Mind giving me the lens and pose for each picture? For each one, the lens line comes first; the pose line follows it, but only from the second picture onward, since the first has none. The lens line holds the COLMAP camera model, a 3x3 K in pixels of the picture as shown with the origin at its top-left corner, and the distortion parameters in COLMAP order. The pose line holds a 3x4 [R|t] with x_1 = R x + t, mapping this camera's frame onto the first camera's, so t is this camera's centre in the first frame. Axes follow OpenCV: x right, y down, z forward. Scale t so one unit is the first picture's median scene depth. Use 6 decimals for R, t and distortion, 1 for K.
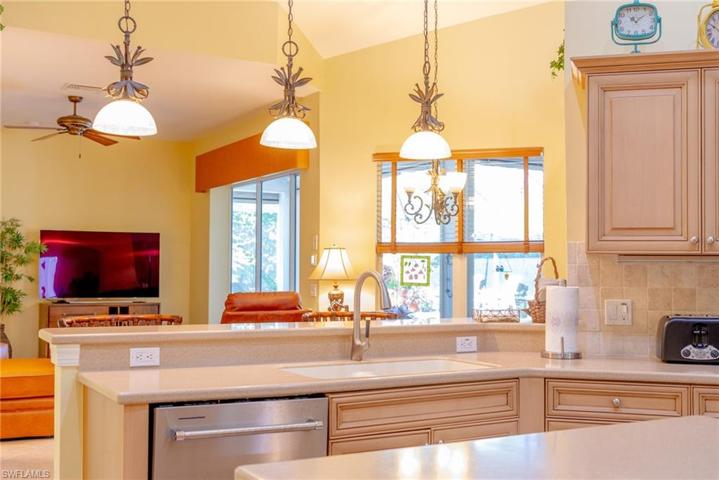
lens RADIAL K [[855.7, 0, 359.5], [0, 855.7, 240.0], [0, 0, 1]] dist [0.004661, -0.004106]
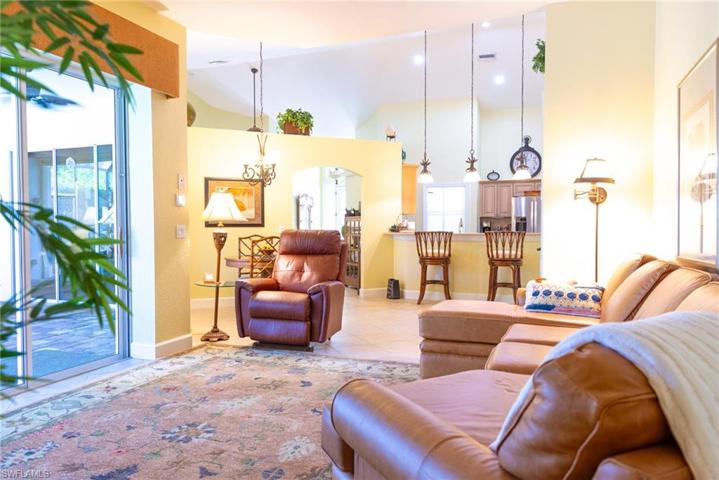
lens RADIAL K [[486.1, 0, 359.5], [0, 486.1, 240.0], [0, 0, 1]] dist [0.003693, 0.001181]
pose [[-0.624723, -0.026191, 0.780407, -0.498783], [-0.034052, 0.999400, 0.006282, 0.047750], [-0.780104, -0.022650, -0.625240, 0.974597]]
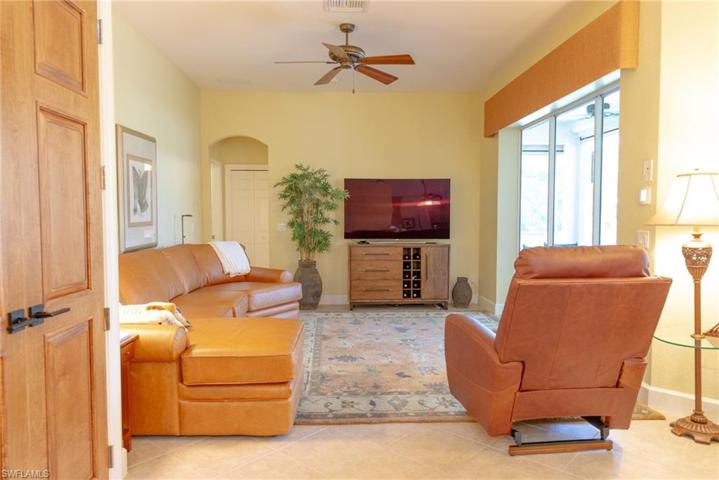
lens RADIAL K [[486.1, 0, 359.5], [0, 486.1, 240.0], [0, 0, 1]] dist [0.003693, 0.001181]
pose [[0.895320, 0.016990, -0.445099, -0.070137], [0.020954, 0.996560, 0.080187, 0.018399], [0.444930, -0.081120, 0.891884, 0.441855]]
